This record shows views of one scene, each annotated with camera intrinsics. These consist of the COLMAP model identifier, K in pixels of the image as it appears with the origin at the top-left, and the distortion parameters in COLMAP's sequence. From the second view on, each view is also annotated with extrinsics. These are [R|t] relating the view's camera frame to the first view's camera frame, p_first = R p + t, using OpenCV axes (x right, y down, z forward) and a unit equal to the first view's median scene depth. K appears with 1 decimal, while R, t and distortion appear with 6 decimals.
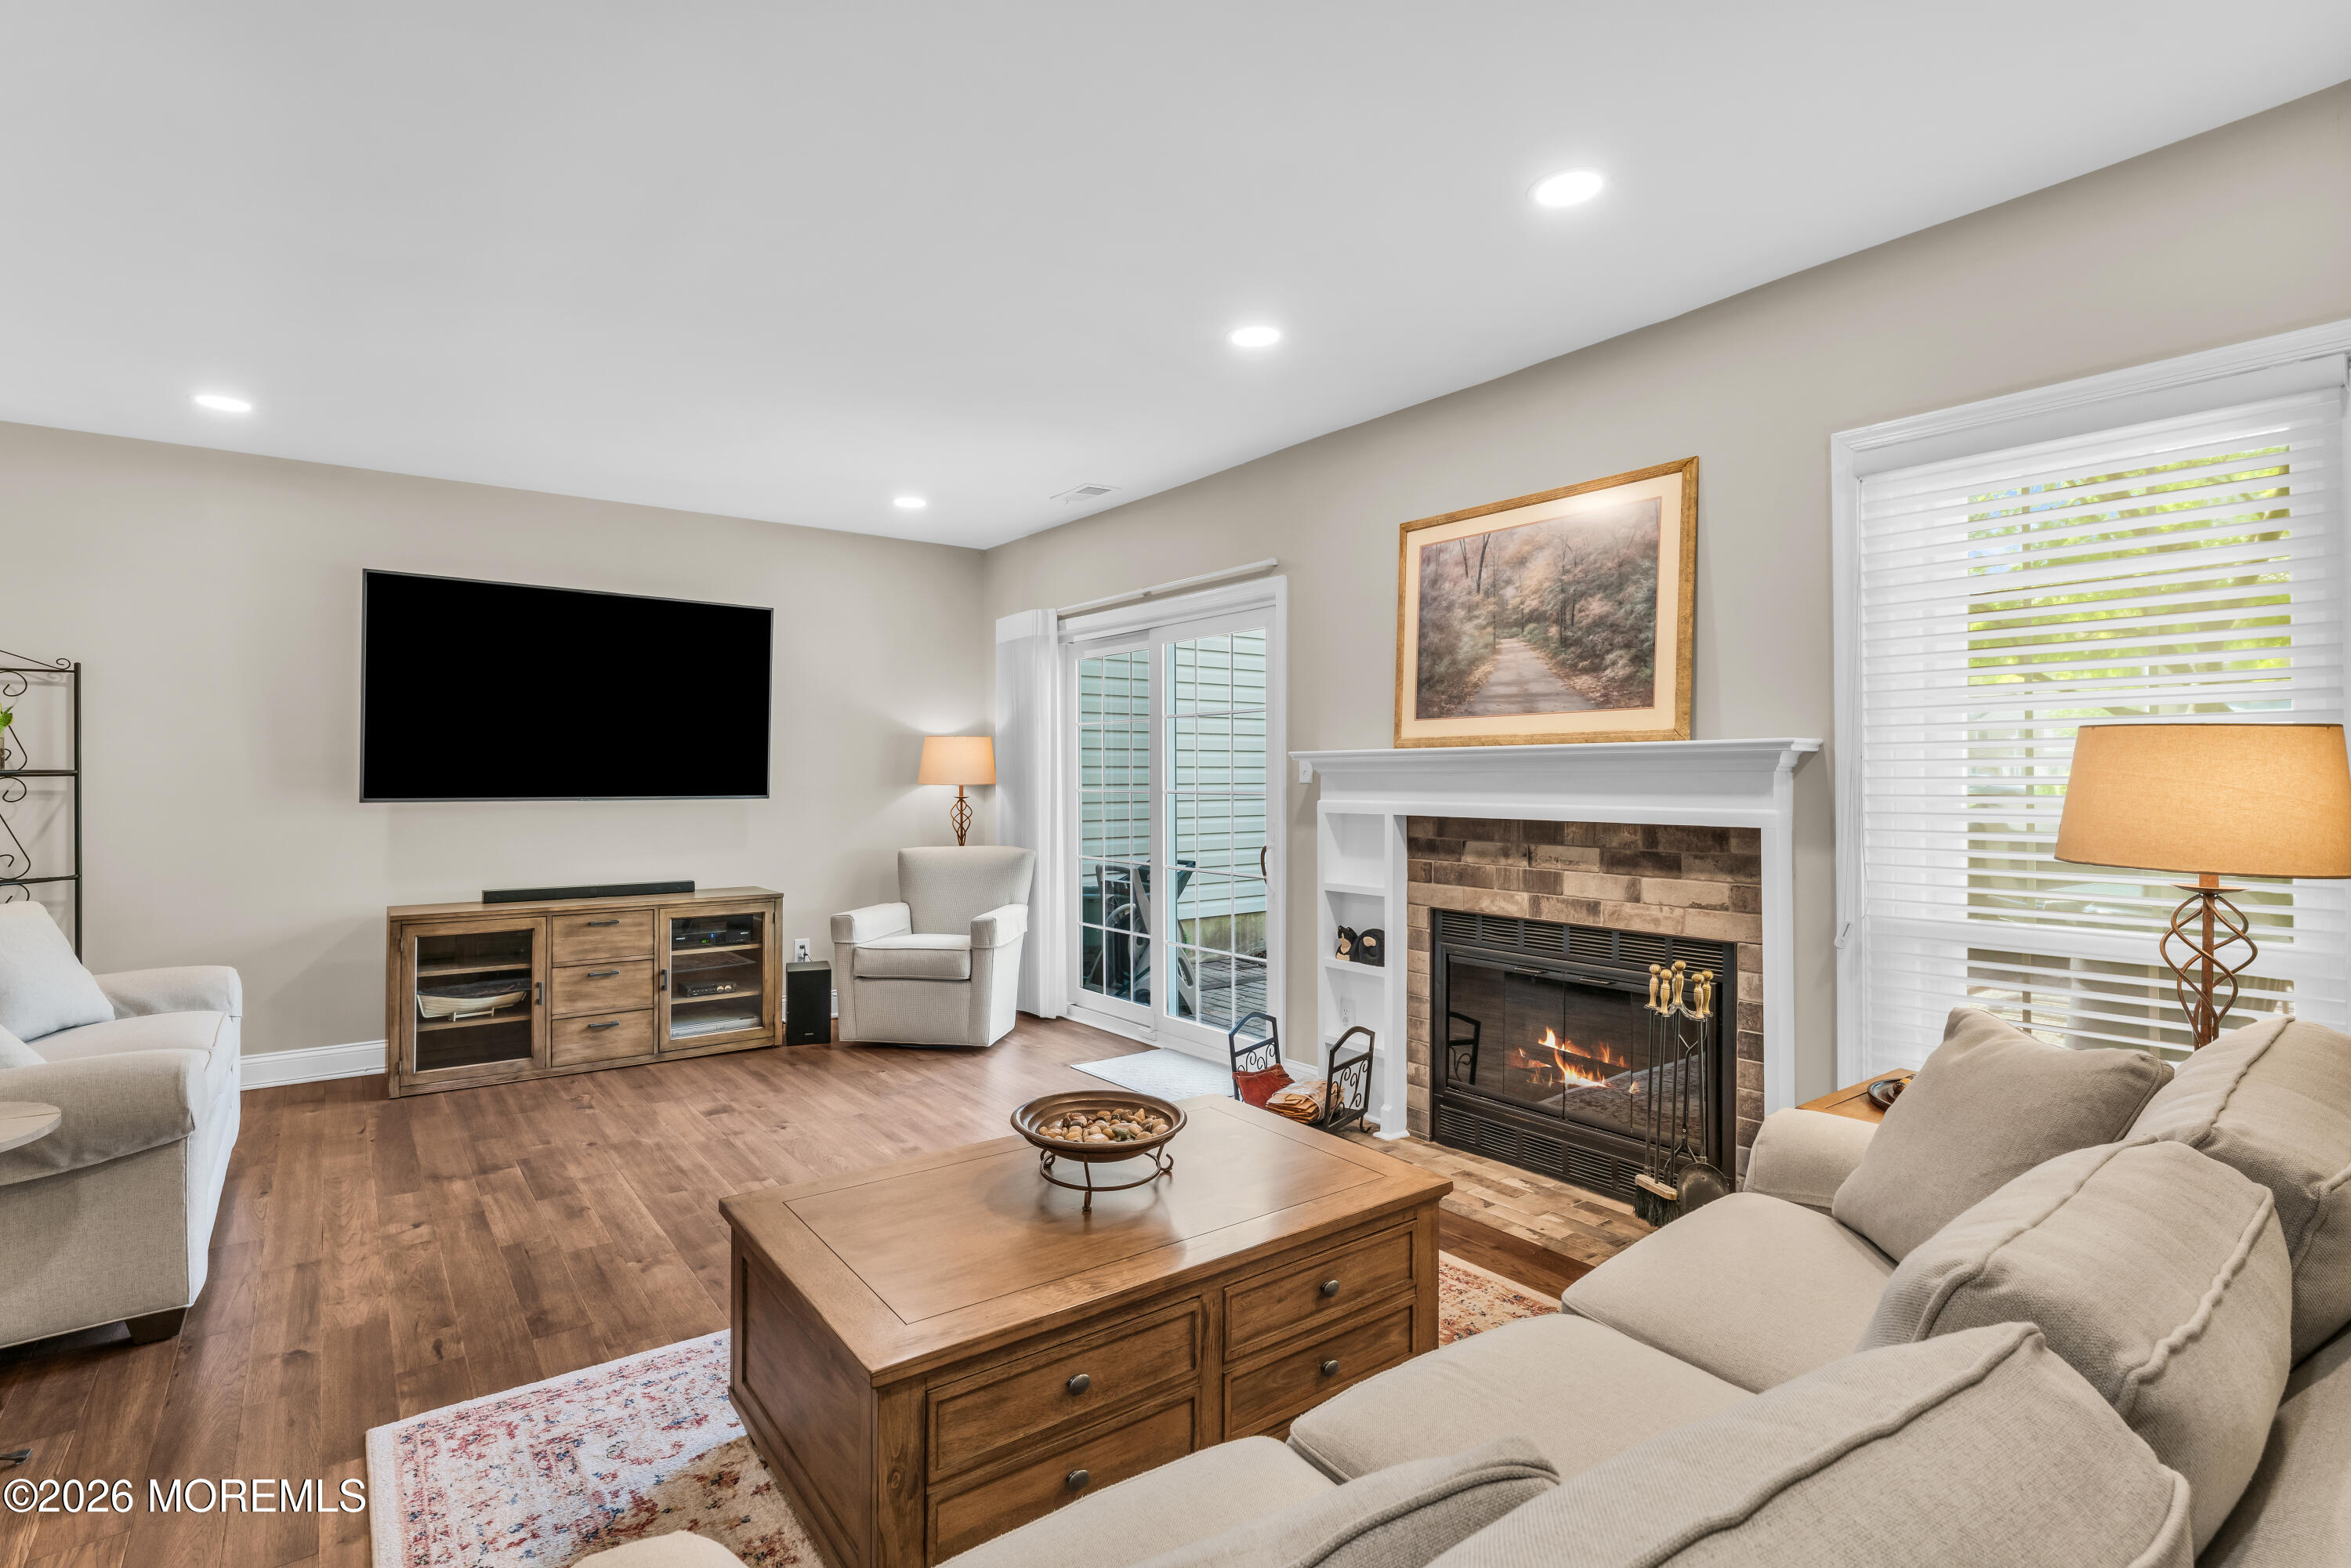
lens RADIAL K [[1095.2, 0, 1169.6], [0, 1095.2, 778.2], [0, 0, 1]] dist [-0.000070, 0.001062]
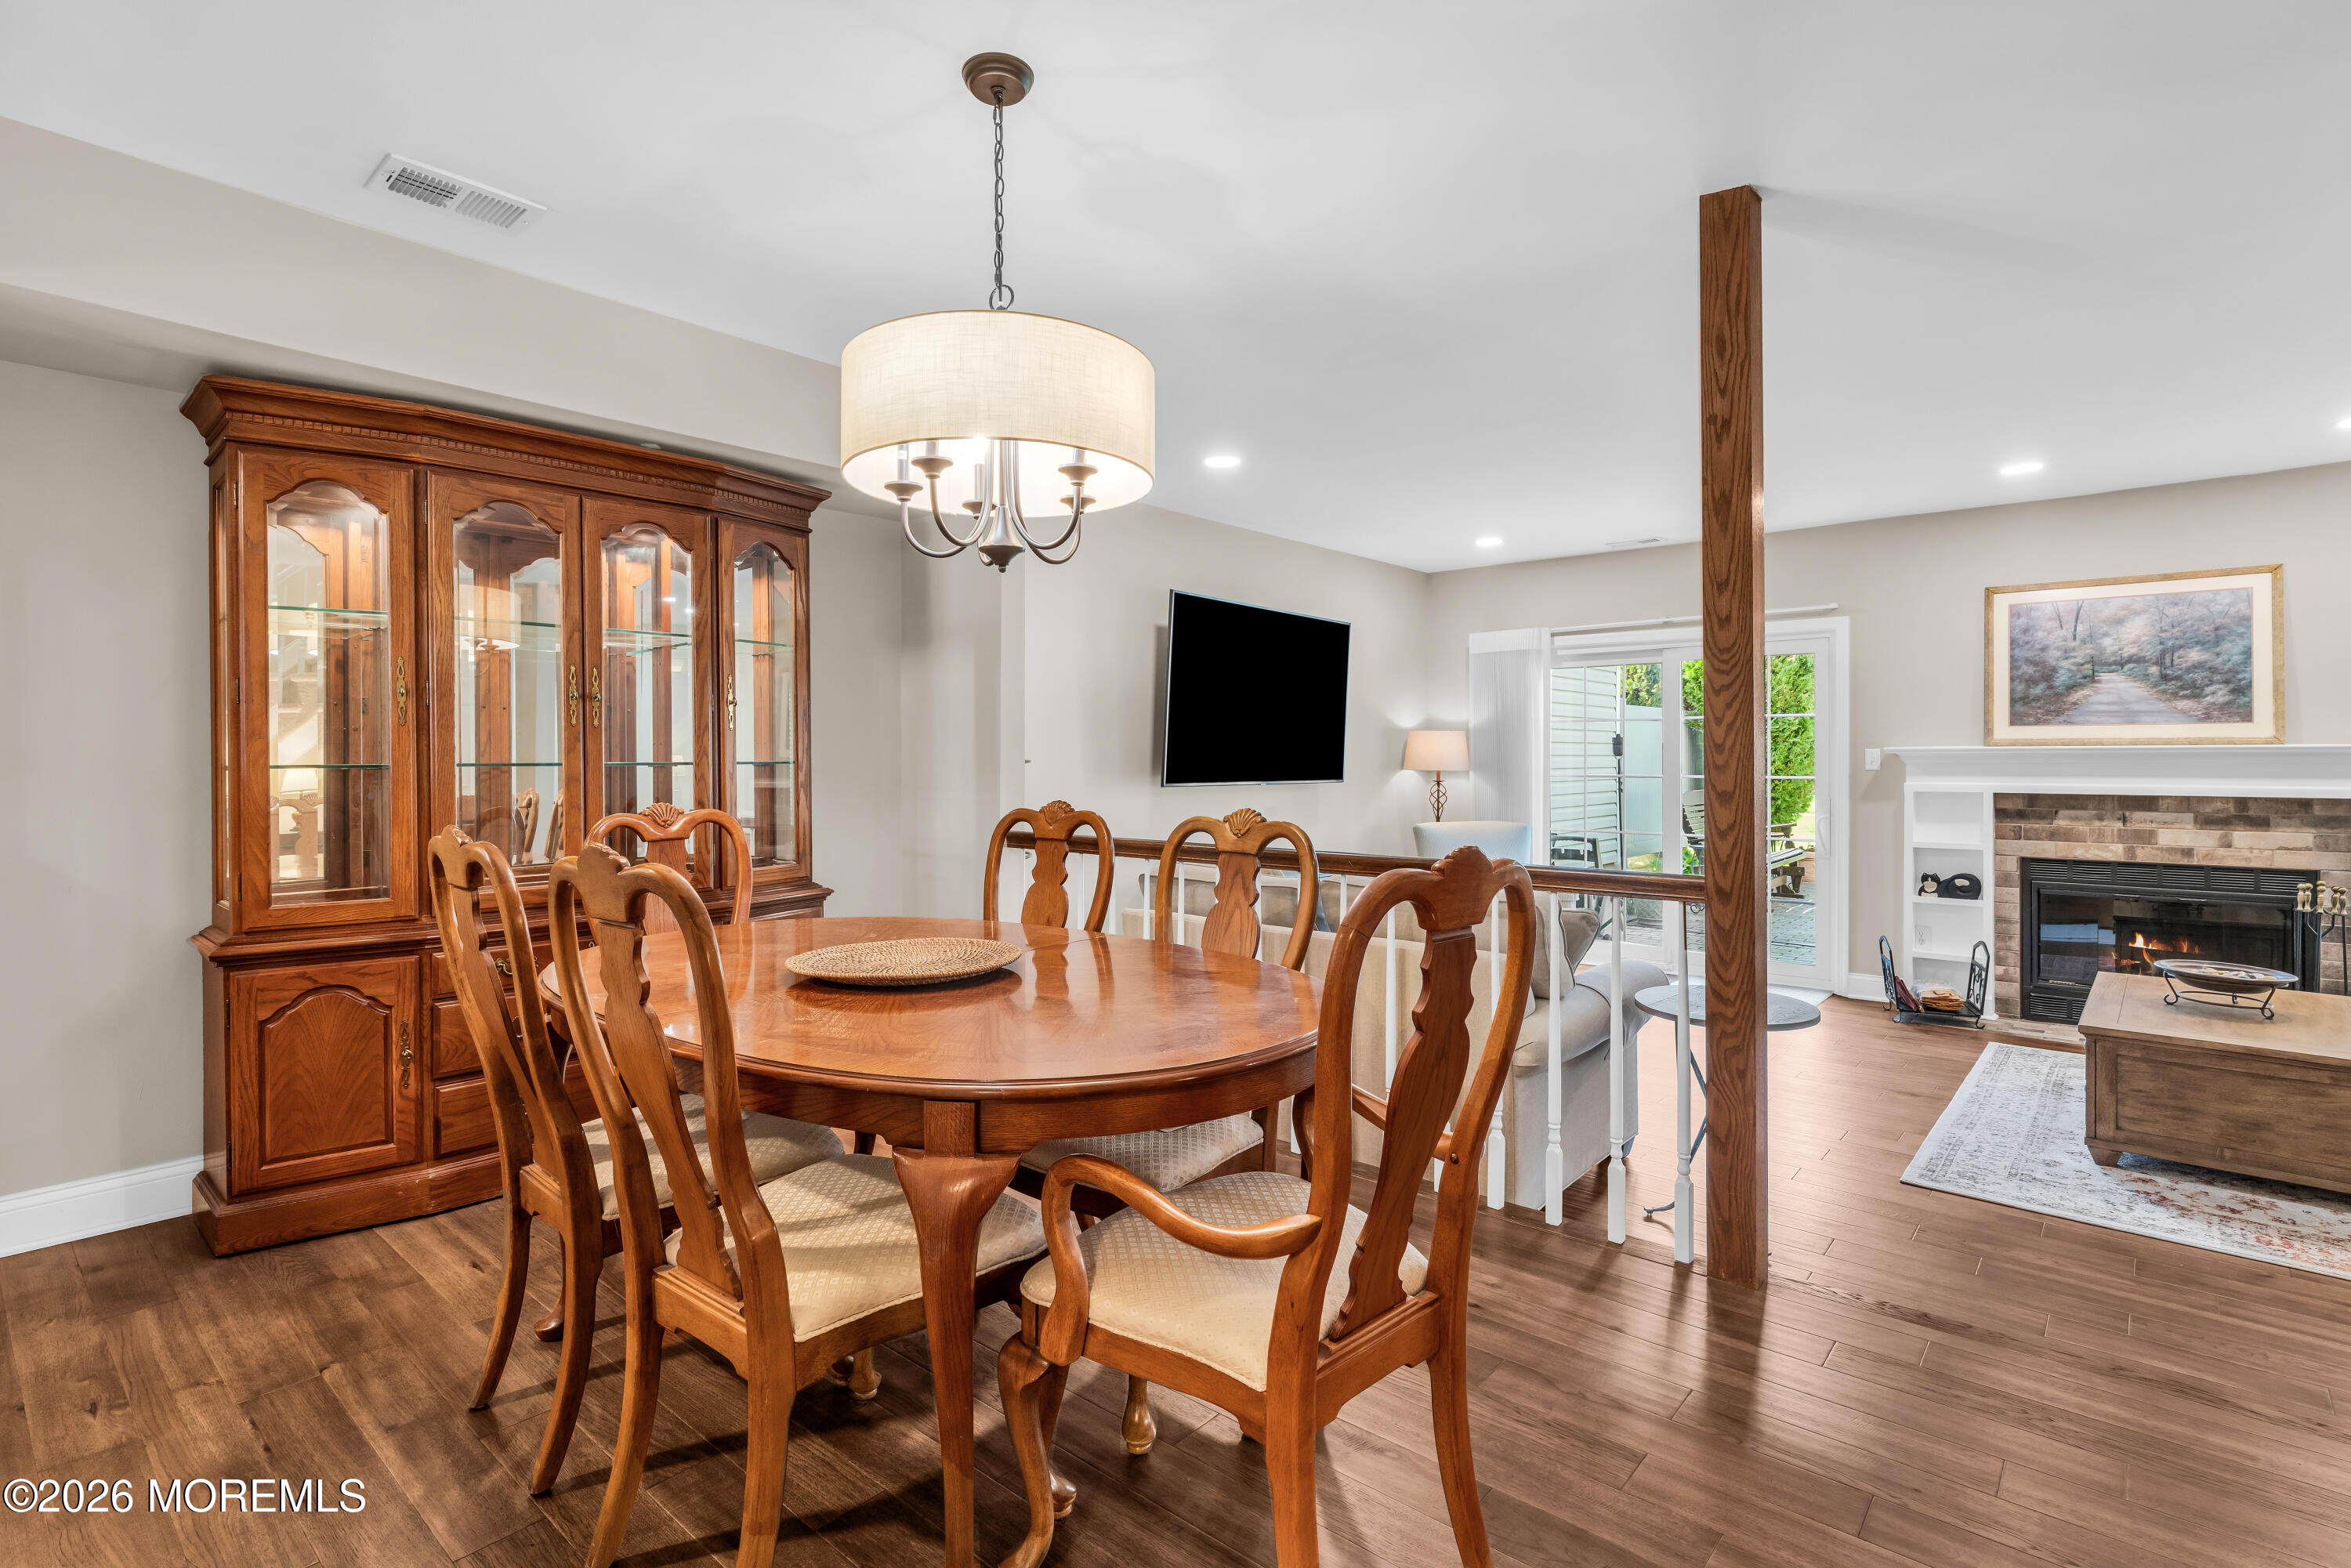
lens RADIAL K [[1095.2, 0, 1168.0], [0, 1095.2, 767.0], [0, 0, 1]] dist [-0.000070, 0.001062]
pose [[0.980012, 0.000588, 0.198937, -1.241164], [-0.001307, 0.999993, 0.003482, -0.003818], [-0.198934, -0.003672, 0.980006, -0.202789]]
